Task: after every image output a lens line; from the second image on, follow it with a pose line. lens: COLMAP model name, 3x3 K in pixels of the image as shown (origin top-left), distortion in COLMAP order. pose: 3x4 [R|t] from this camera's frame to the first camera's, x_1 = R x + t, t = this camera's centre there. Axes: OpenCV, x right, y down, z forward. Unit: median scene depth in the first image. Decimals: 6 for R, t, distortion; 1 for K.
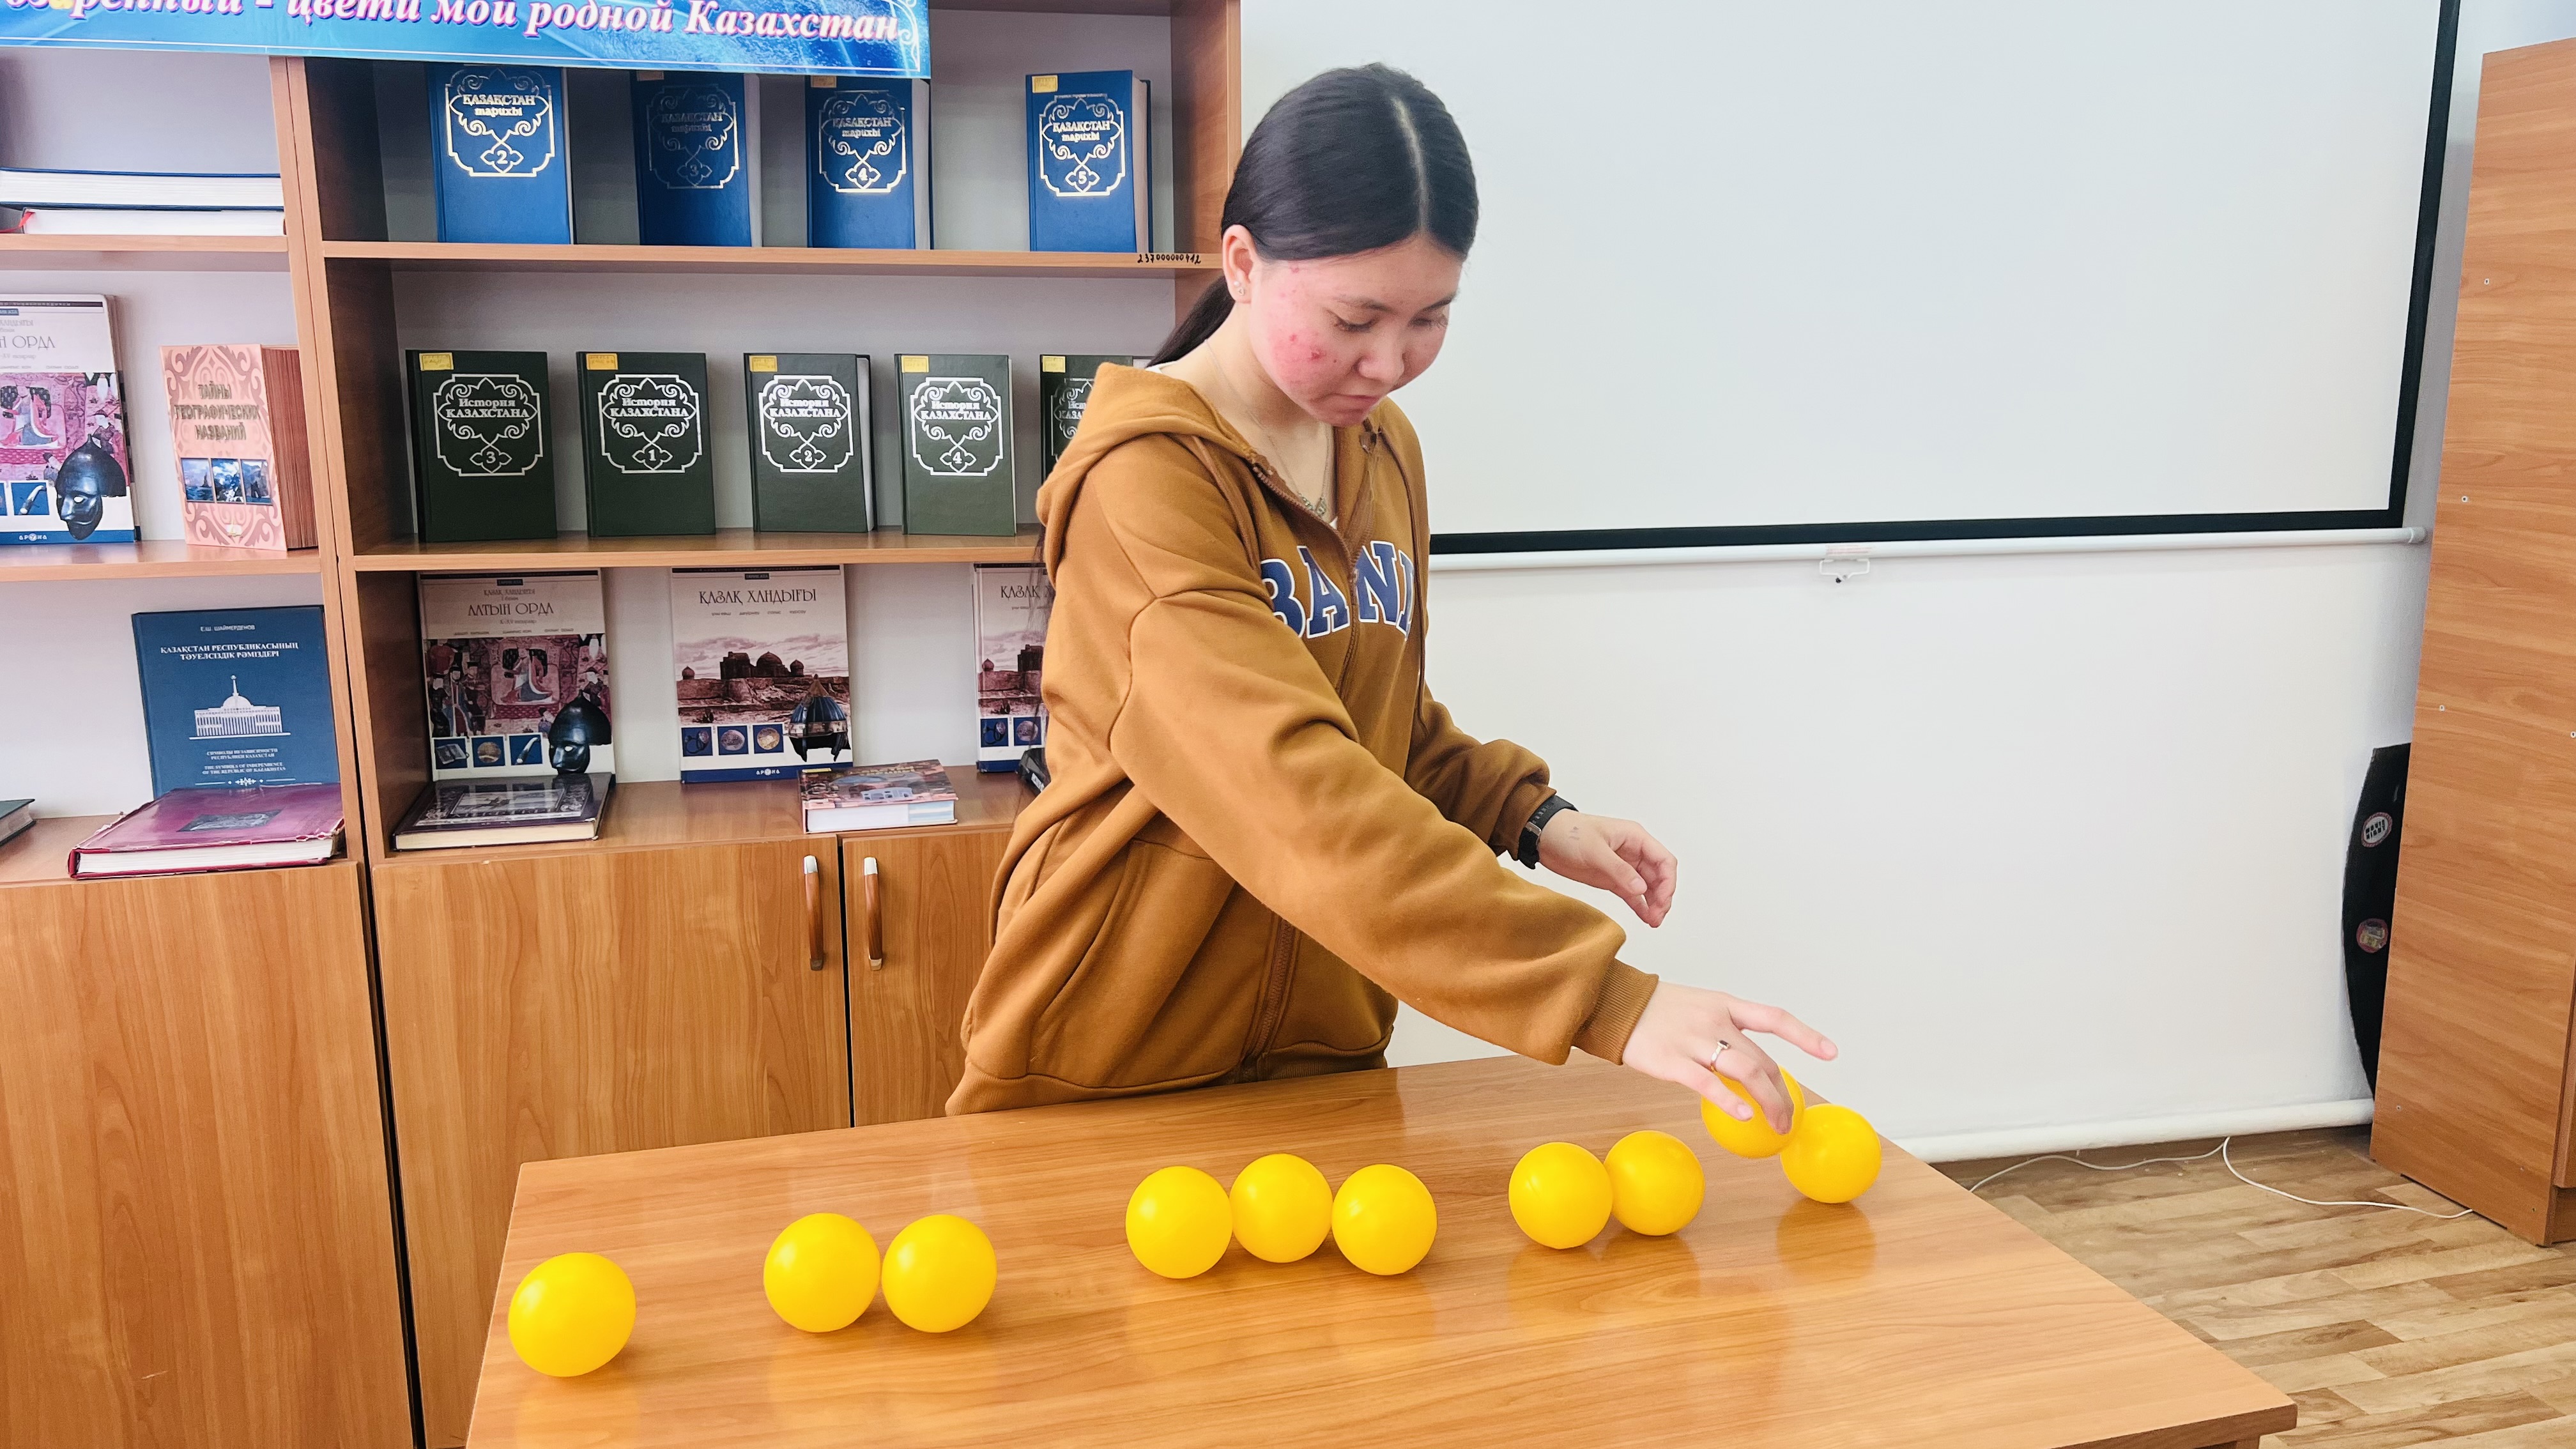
lens RADIAL K [[1973.8, 0, 1294.8], [0, 1973.8, 717.7], [0, 0, 1]] dist [0.066878, -0.061530]
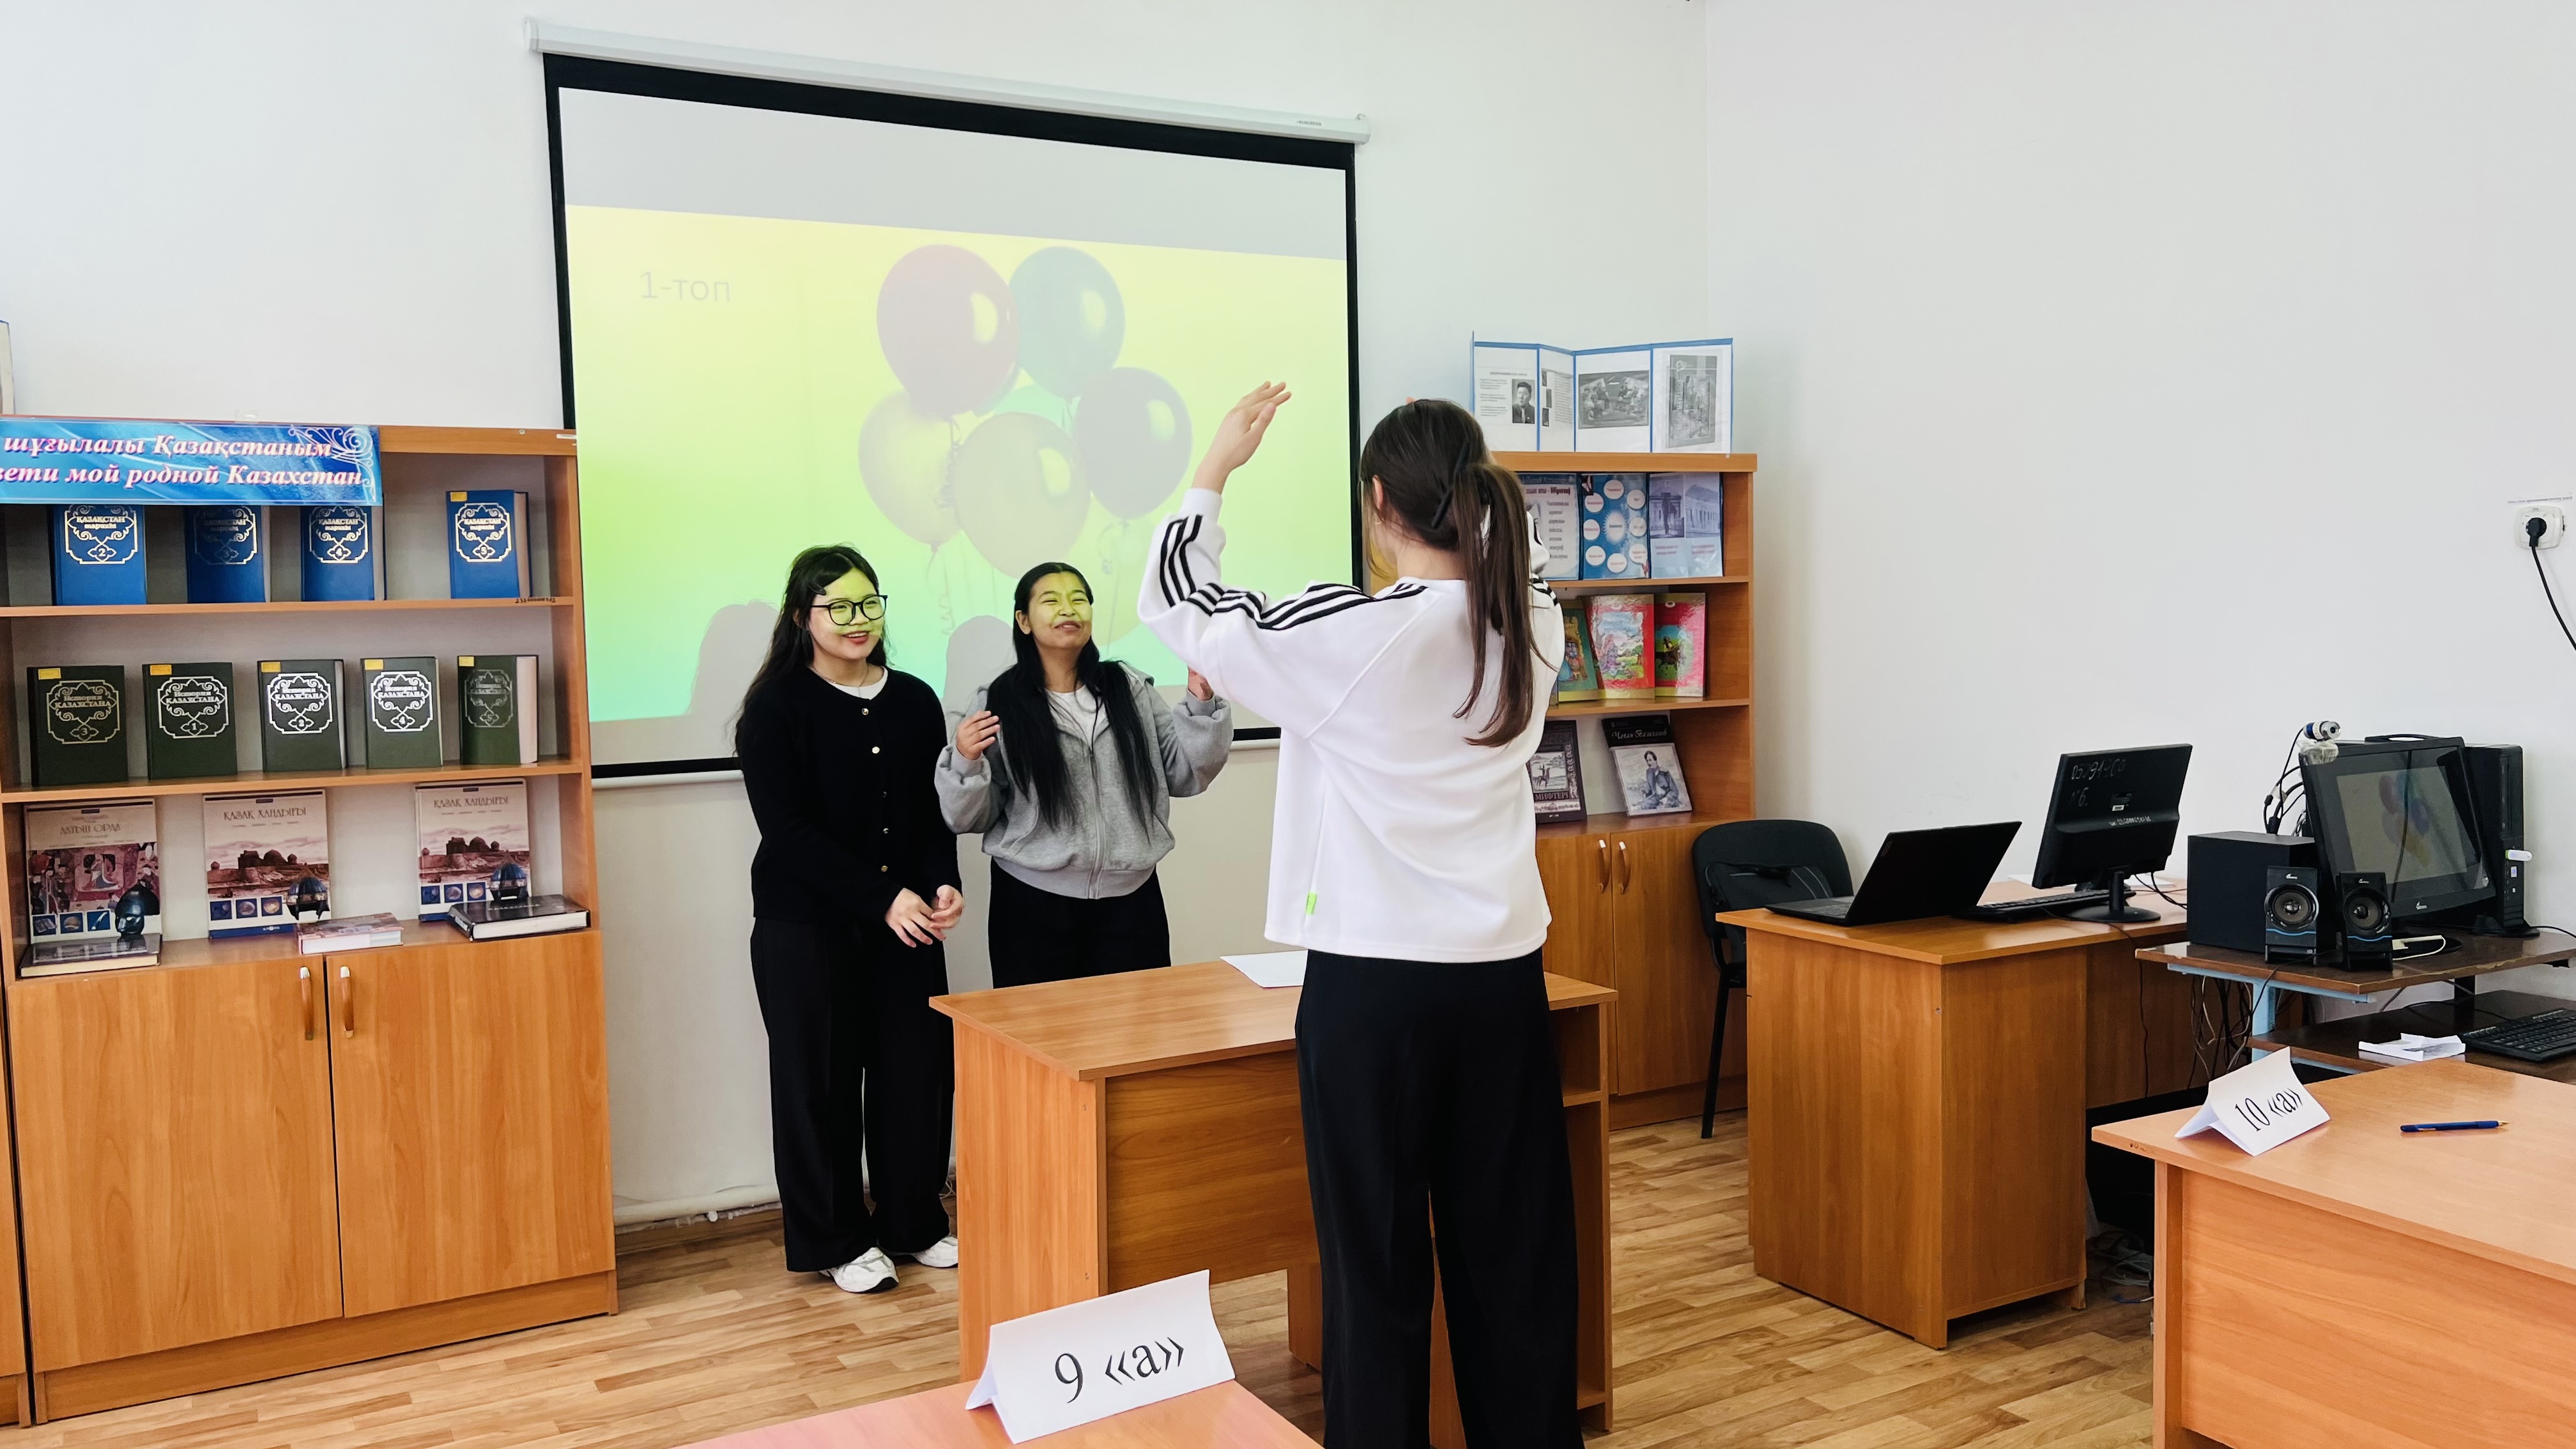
lens RADIAL K [[1973.8, 0, 1288.9], [0, 1973.8, 711.4], [0, 0, 1]] dist [0.066878, -0.061530]
pose [[0.971271, -0.033241, 0.235643, 0.149983], [0.062546, 0.991041, -0.118003, 0.099552], [-0.229610, 0.129352, 0.964649, -0.745495]]
